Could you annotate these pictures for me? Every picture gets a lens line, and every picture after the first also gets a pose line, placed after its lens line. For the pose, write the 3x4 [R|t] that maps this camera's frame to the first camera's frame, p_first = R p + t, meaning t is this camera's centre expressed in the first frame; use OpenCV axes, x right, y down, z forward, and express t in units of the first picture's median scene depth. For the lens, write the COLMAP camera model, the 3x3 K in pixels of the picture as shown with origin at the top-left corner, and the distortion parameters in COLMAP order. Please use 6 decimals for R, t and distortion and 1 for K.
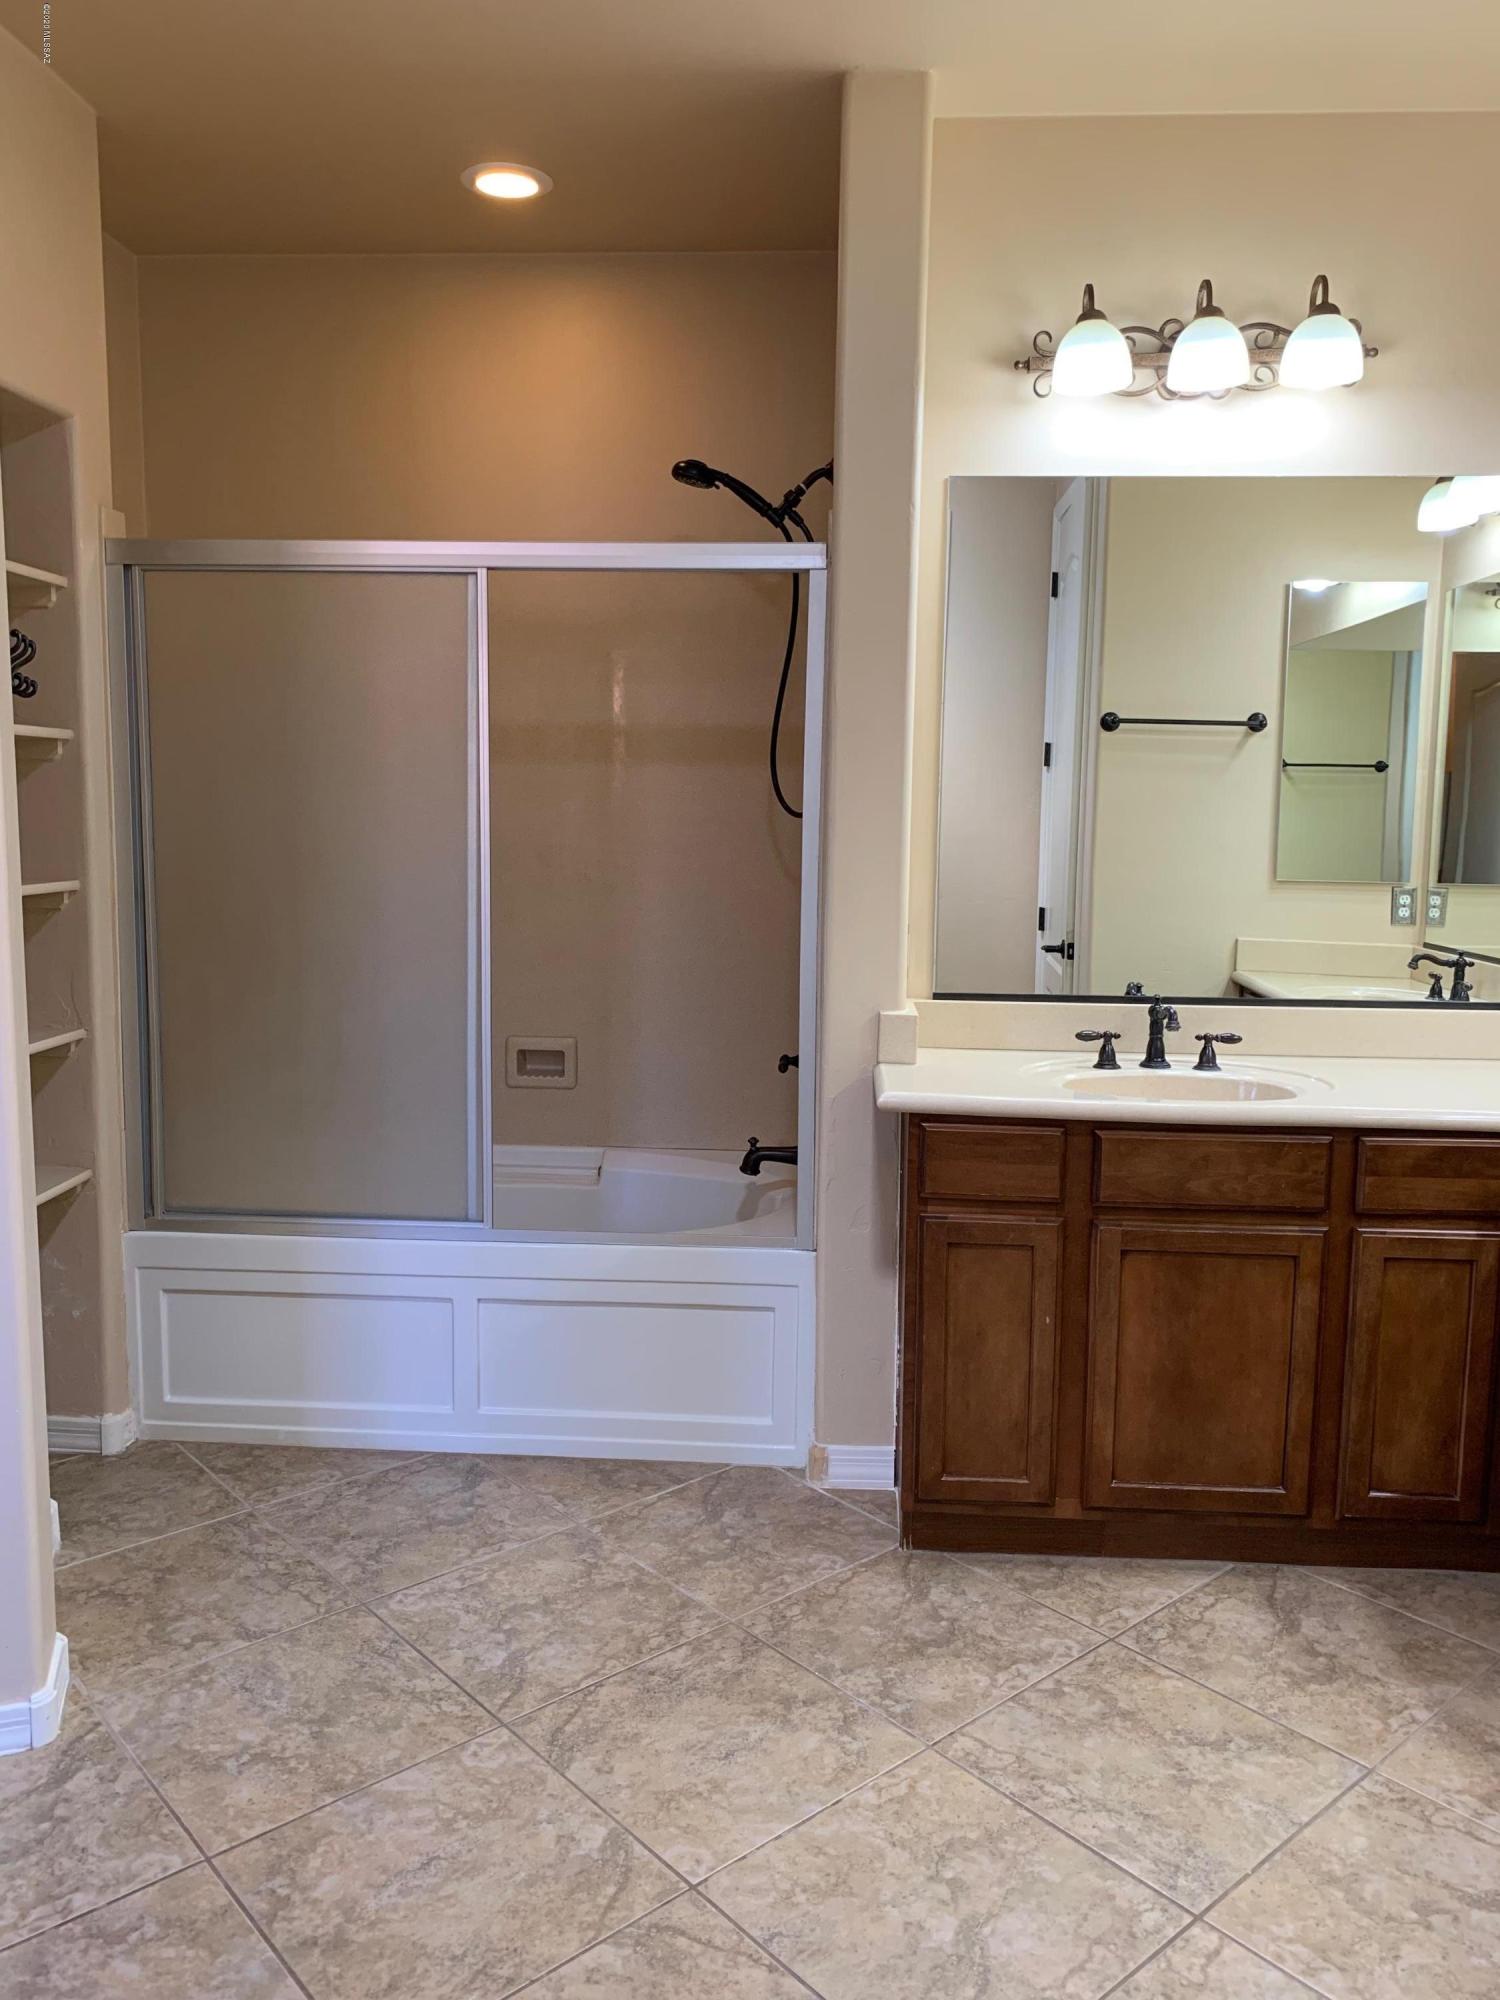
lens RADIAL K [[1525.8, 0, 764.0], [0, 1525.8, 957.0], [0, 0, 1]] dist [0.027285, -0.024266]
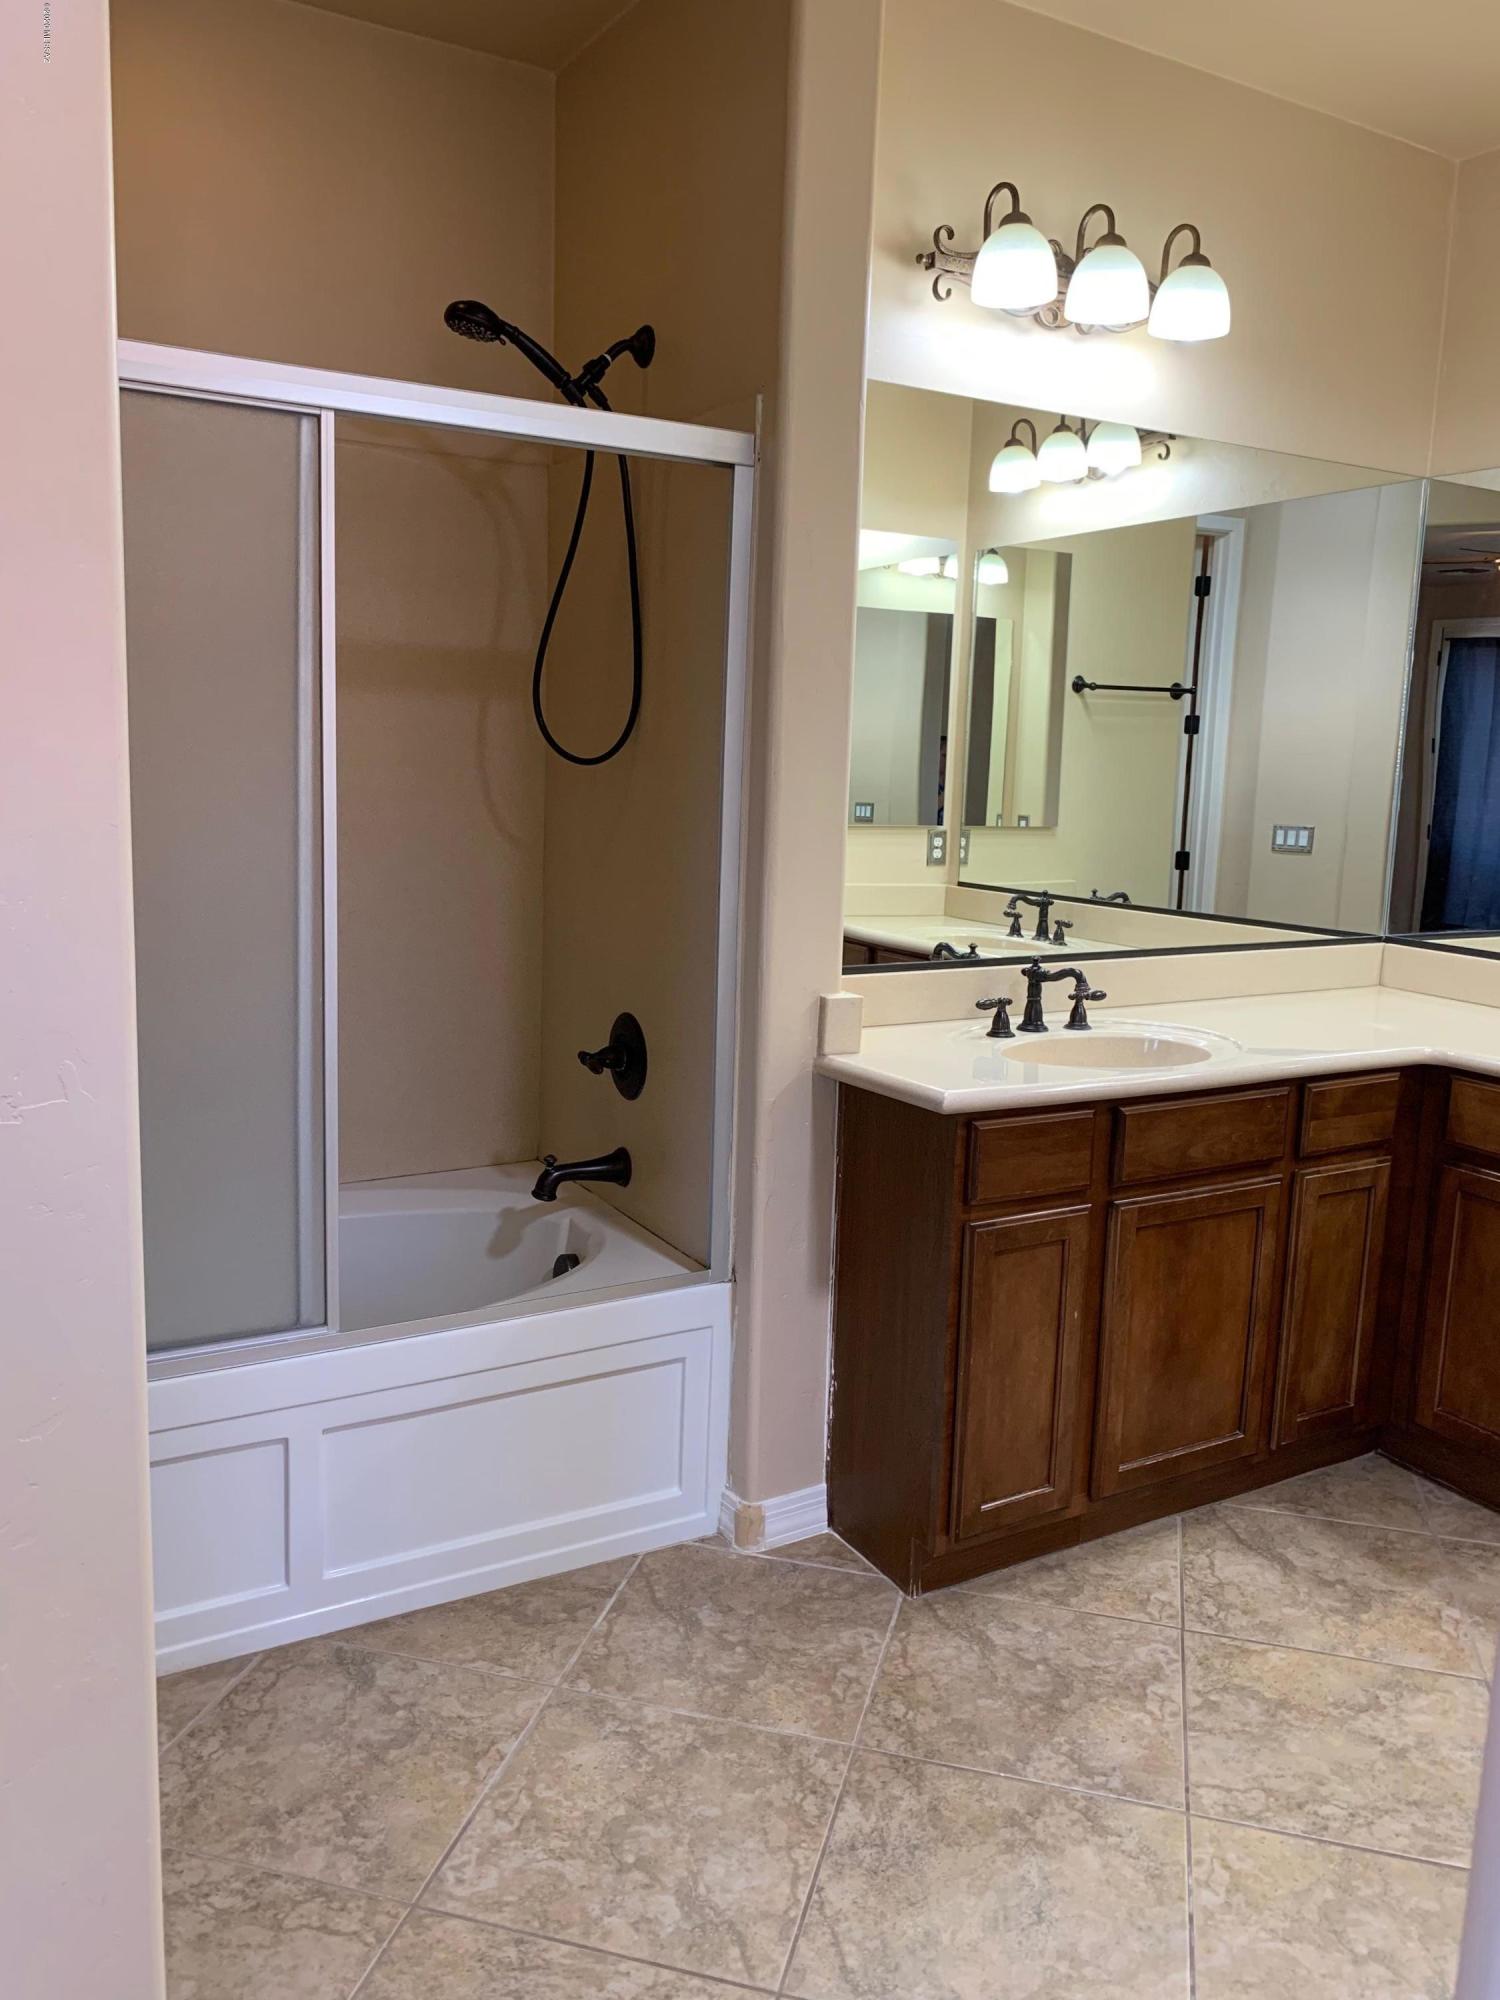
lens RADIAL K [[1525.8, 0, 736.8], [0, 1525.8, 958.6], [0, 0, 1]] dist [0.027285, -0.024266]
pose [[0.833832, -0.064438, 0.548245, -0.483650], [0.037928, 0.997504, 0.059557, -0.042999], [-0.550714, -0.028867, 0.834195, 0.340446]]
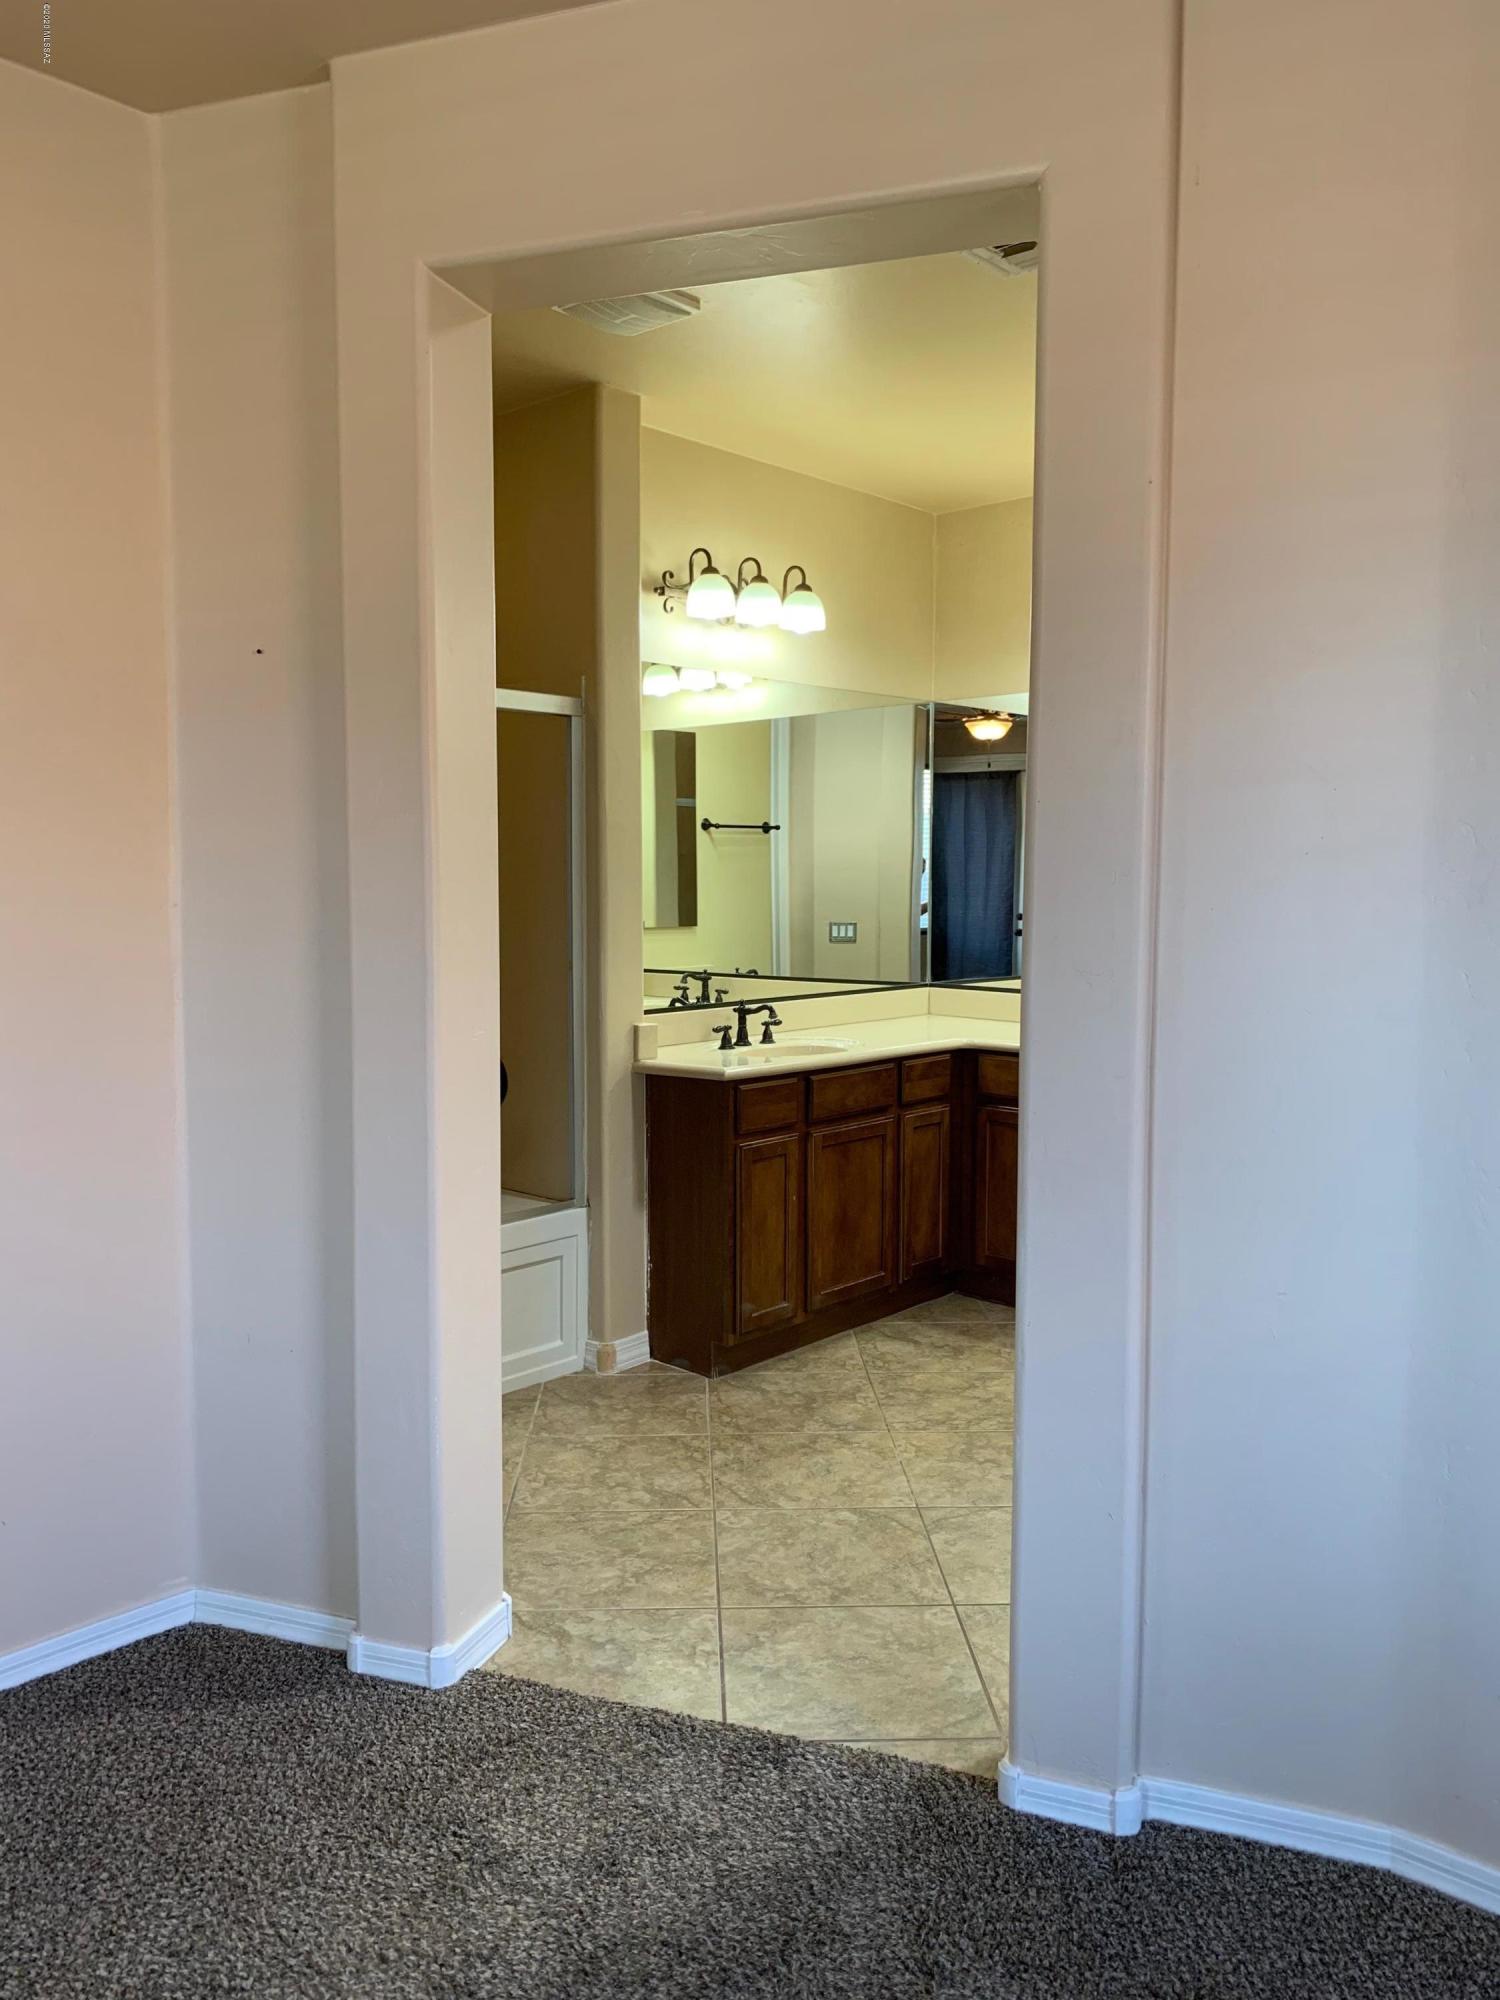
lens RADIAL K [[1525.8, 0, 711.0], [0, 1525.8, 954.6], [0, 0, 1]] dist [0.027285, -0.024266]
pose [[0.640543, -0.055746, 0.765896, -1.077992], [0.090904, 0.995853, -0.003543, -0.019784], [-0.762523, 0.071893, 0.642954, 0.019985]]
